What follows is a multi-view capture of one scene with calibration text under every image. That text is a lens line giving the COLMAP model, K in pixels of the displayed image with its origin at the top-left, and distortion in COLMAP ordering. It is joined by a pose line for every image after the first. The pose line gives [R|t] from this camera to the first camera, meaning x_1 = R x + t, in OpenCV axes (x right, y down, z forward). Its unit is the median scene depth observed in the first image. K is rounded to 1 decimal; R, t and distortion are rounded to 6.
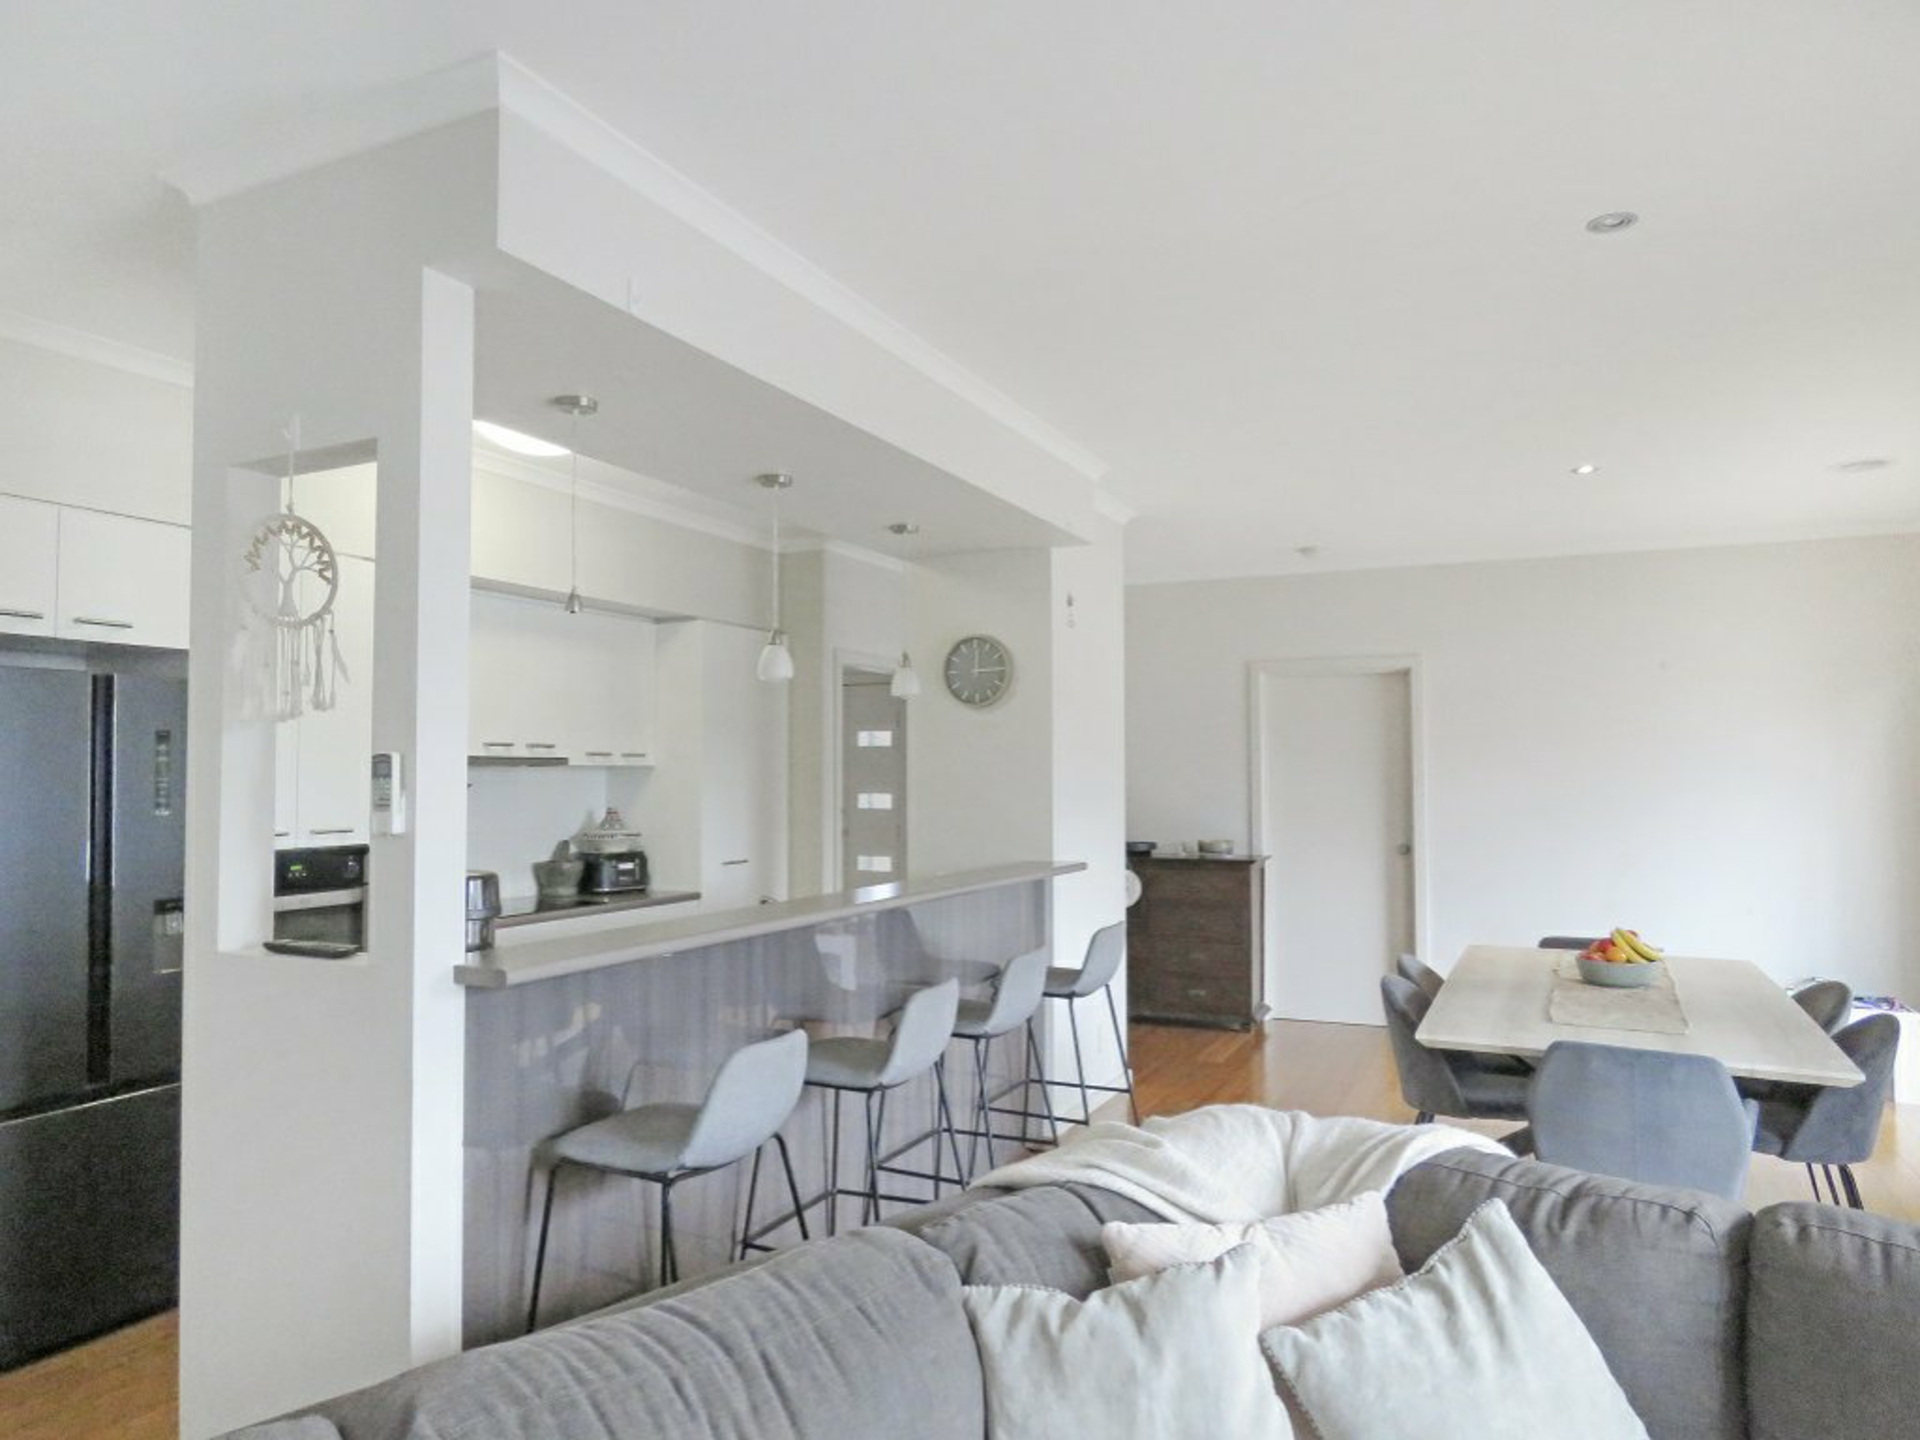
lens RADIAL K [[1243.5, 0, 957.9], [0, 1243.5, 729.0], [0, 0, 1]] dist [-0.002824, -0.007783]
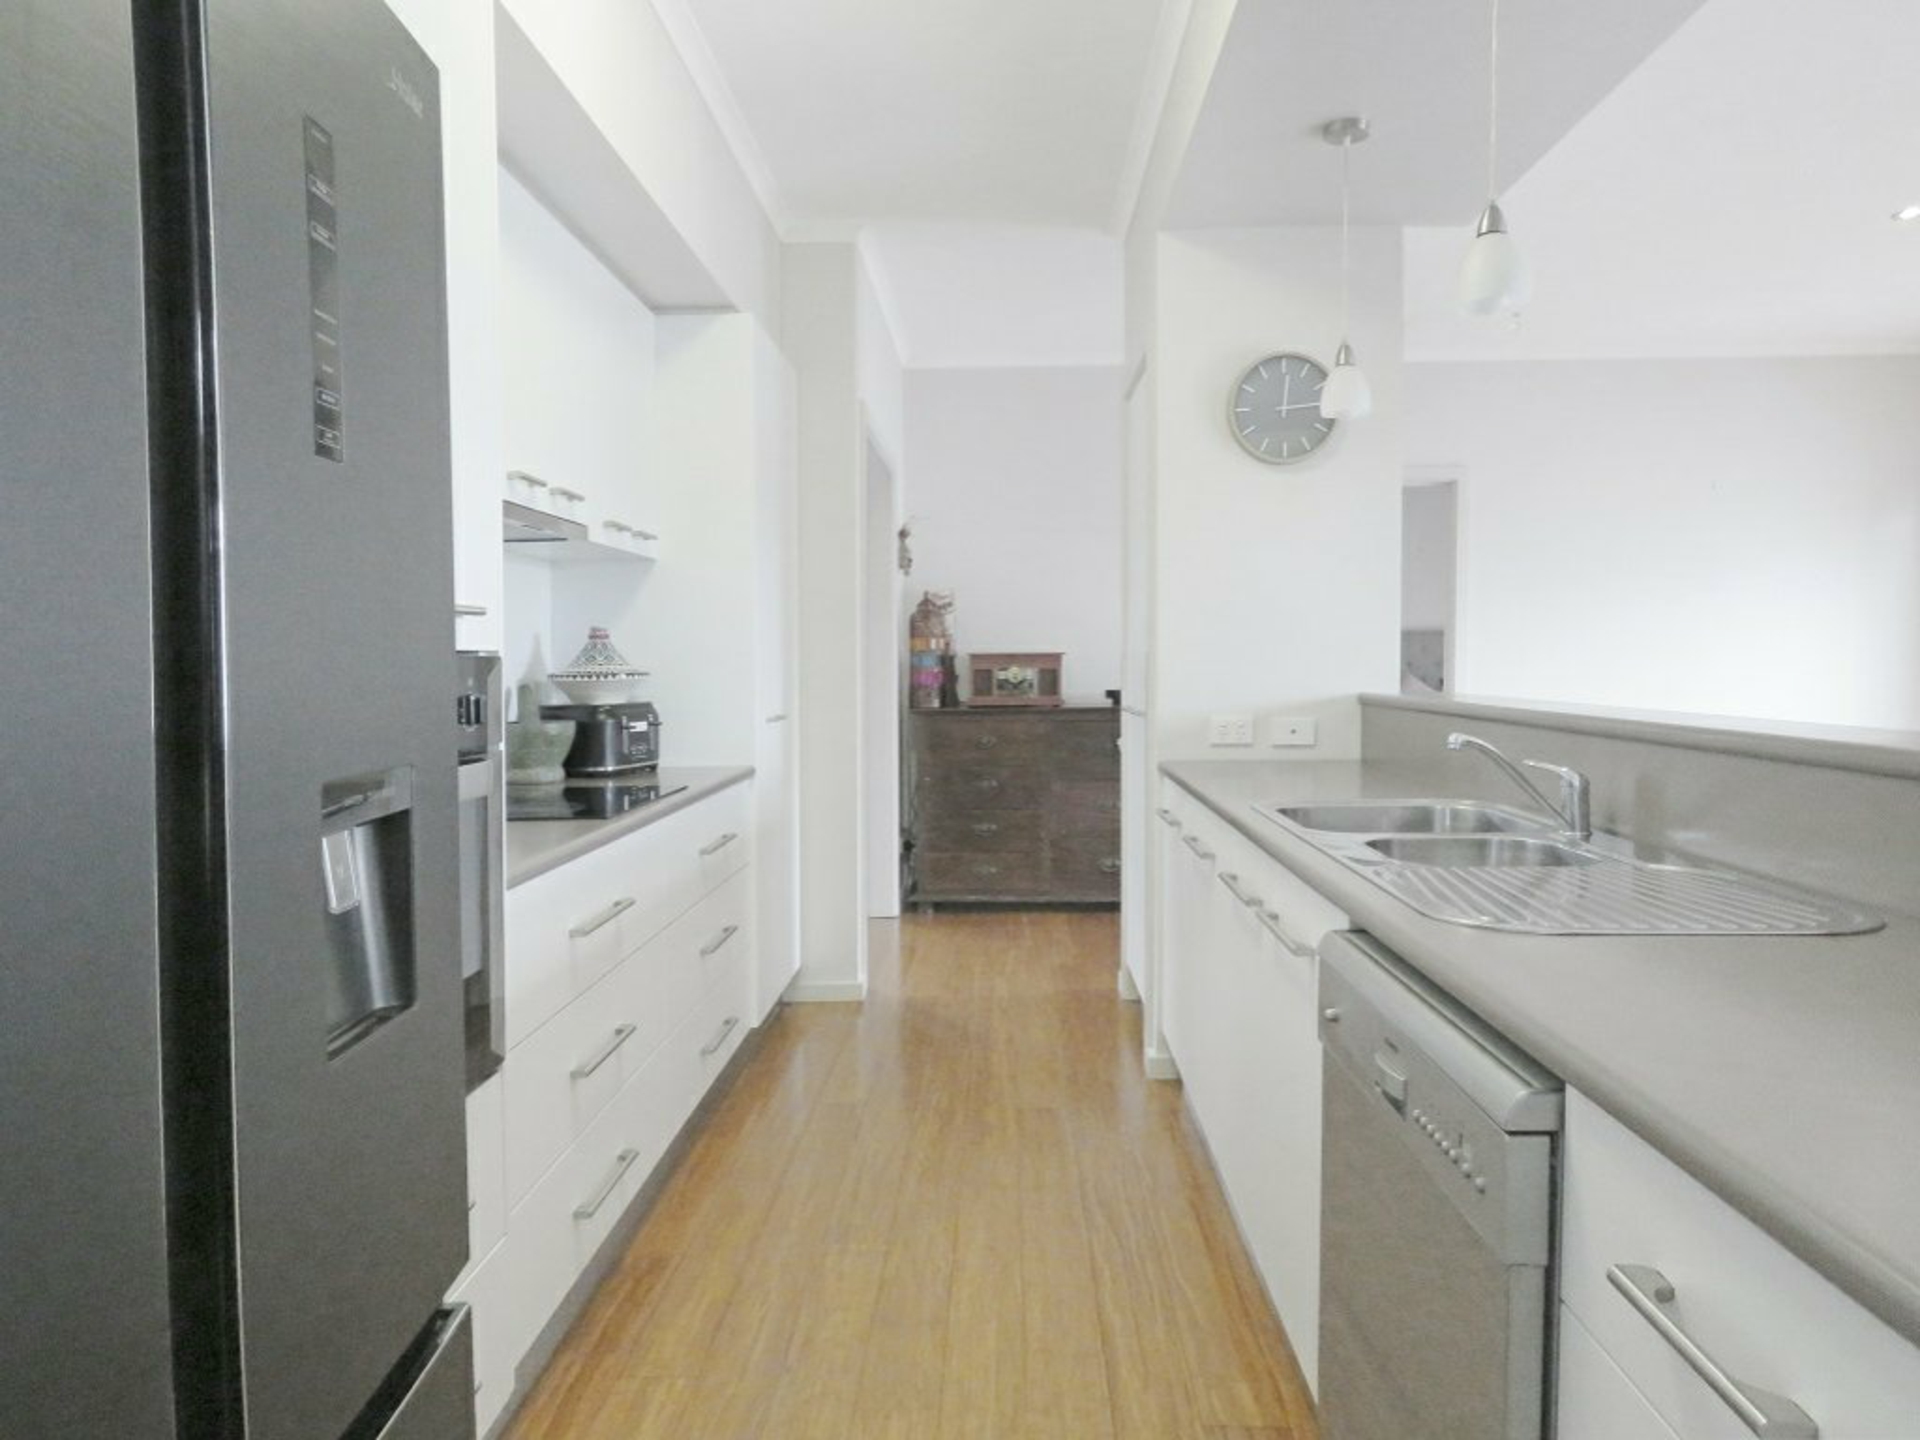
lens RADIAL K [[1243.5, 0, 959.3], [0, 1243.5, 711.7], [0, 0, 1]] dist [-0.002824, -0.007783]
pose [[0.916861, -0.021908, 0.398605, -0.356987], [-0.011393, 0.996650, 0.080982, 0.053916], [-0.399044, -0.078790, 0.913540, 0.407112]]
